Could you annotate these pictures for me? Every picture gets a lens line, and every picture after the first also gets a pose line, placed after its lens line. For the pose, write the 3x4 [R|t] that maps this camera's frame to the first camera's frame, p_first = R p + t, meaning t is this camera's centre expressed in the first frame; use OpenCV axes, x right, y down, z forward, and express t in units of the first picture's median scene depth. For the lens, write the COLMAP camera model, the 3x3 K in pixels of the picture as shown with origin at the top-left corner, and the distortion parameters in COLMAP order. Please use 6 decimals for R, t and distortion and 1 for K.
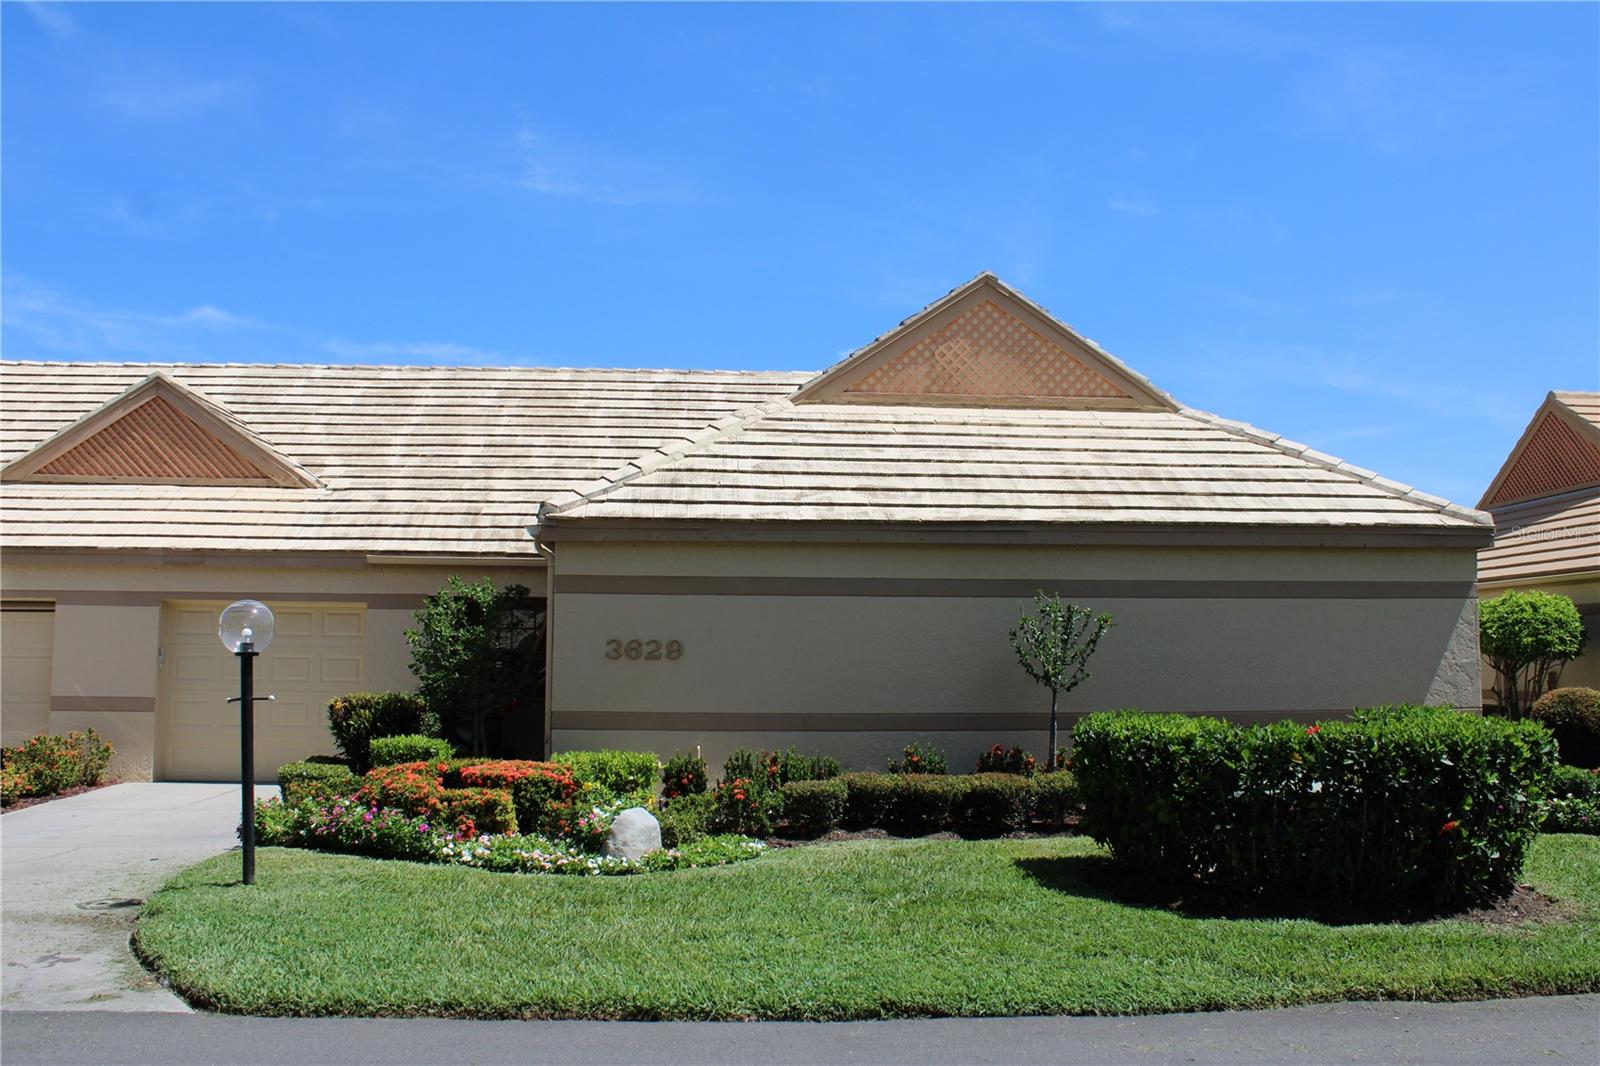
lens RADIAL K [[1421.3, 0, 806.8], [0, 1421.3, 515.9], [0, 0, 1]] dist [-0.120287, 0.019817]
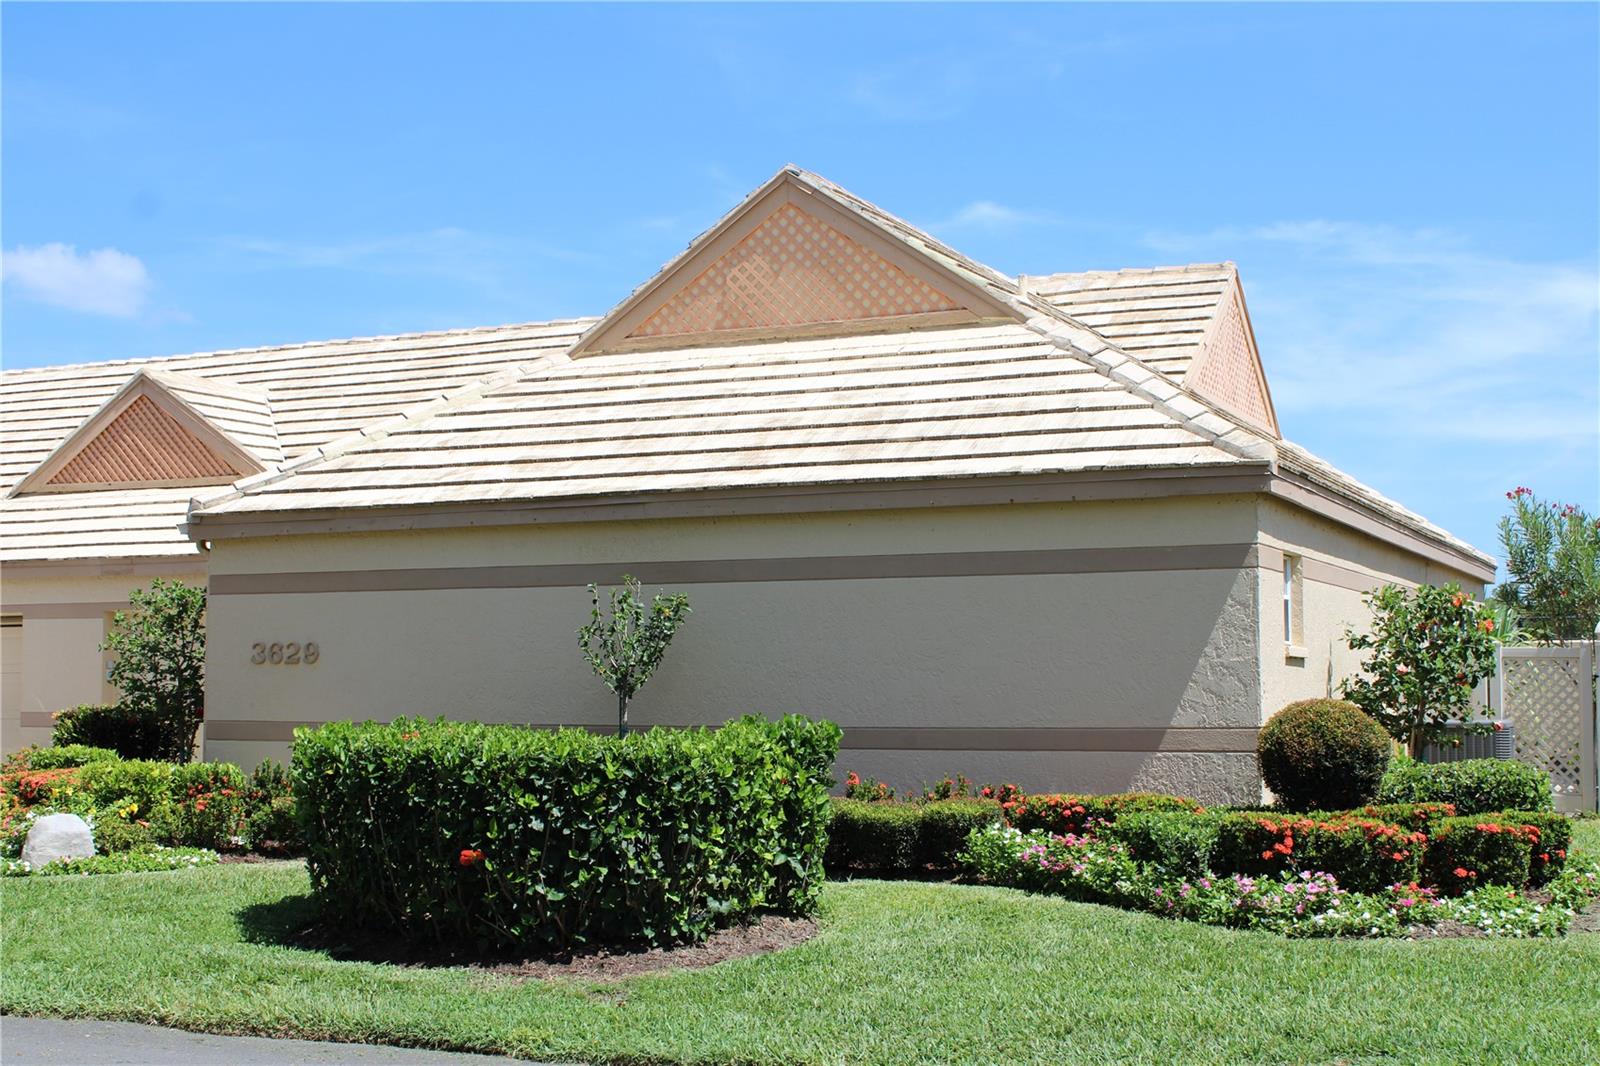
lens RADIAL K [[2019.7, 0, 797.1], [0, 2019.7, 539.0], [0, 0, 1]] dist [-0.052819, 0.000000]
pose [[0.874368, -0.040689, -0.483555, 0.669792], [0.058213, 0.998077, 0.021279, 0.009815], [0.481760, -0.046755, 0.875055, 0.018020]]
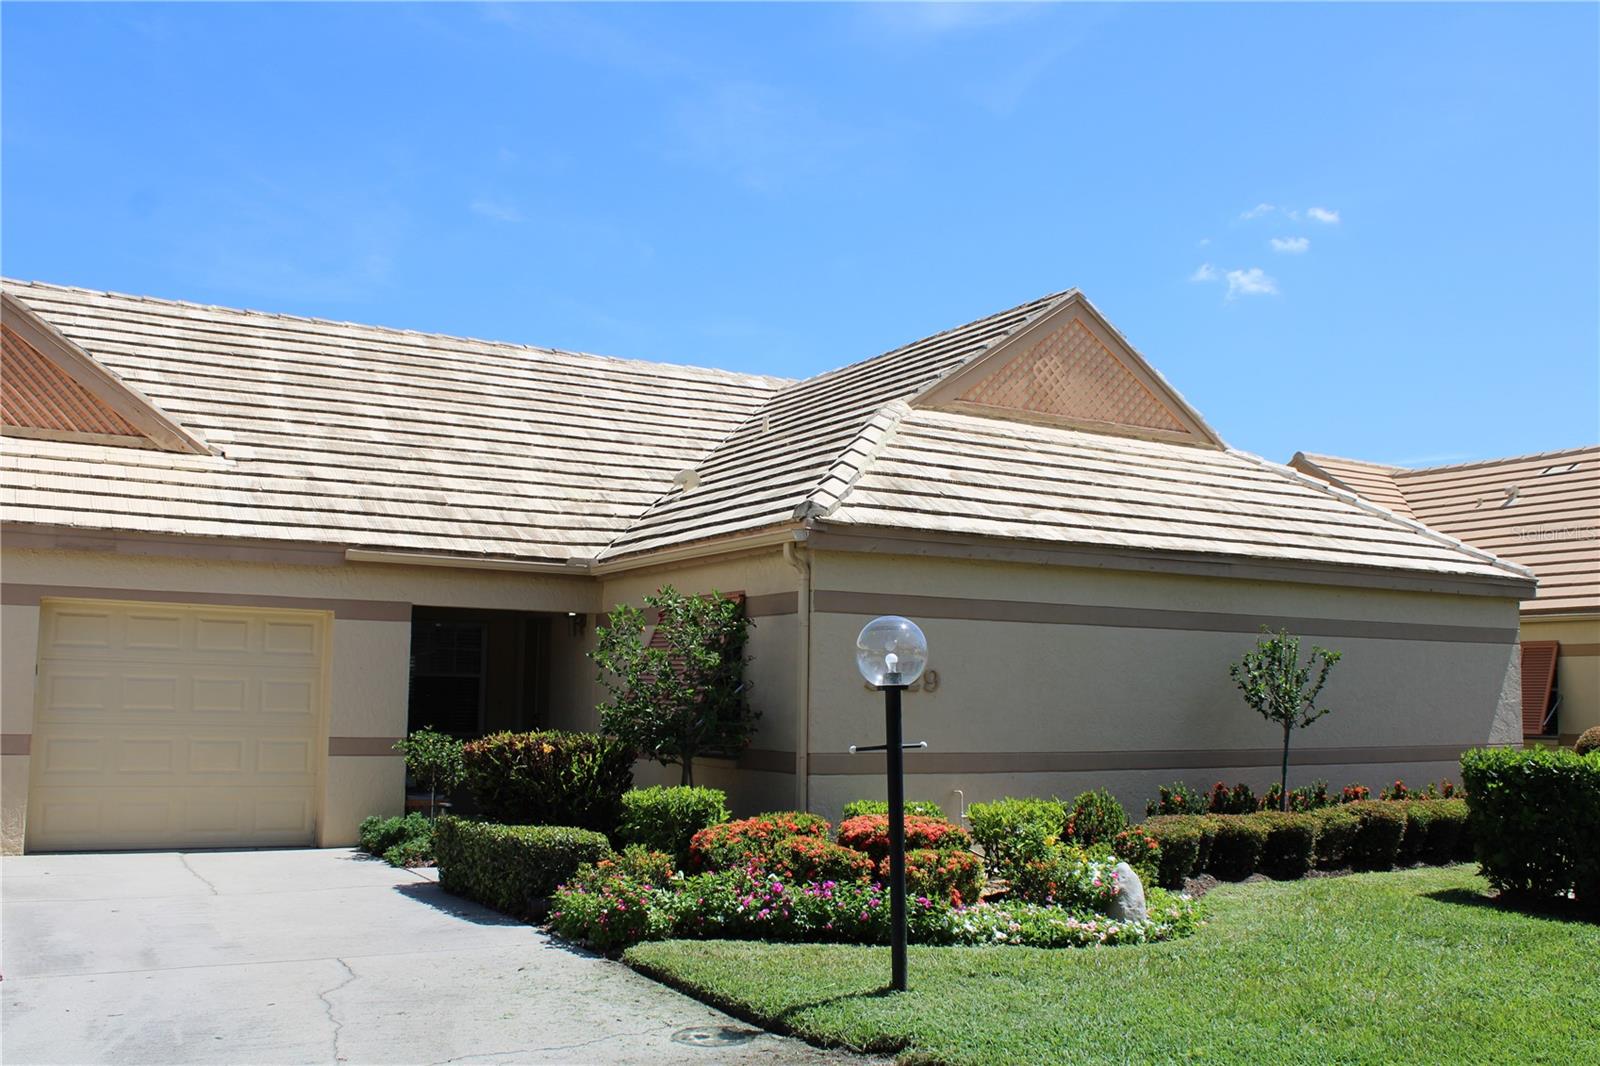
lens RADIAL K [[1500.6, 0, 800.0], [0, 1500.6, 530.0], [0, 0, 1]] dist [-0.106002, 0.000000]
pose [[0.901908, 0.058227, 0.427986, -0.469108], [-0.056925, 0.998253, -0.015851, 0.017292], [-0.428161, -0.010067, 0.903646, 0.168244]]
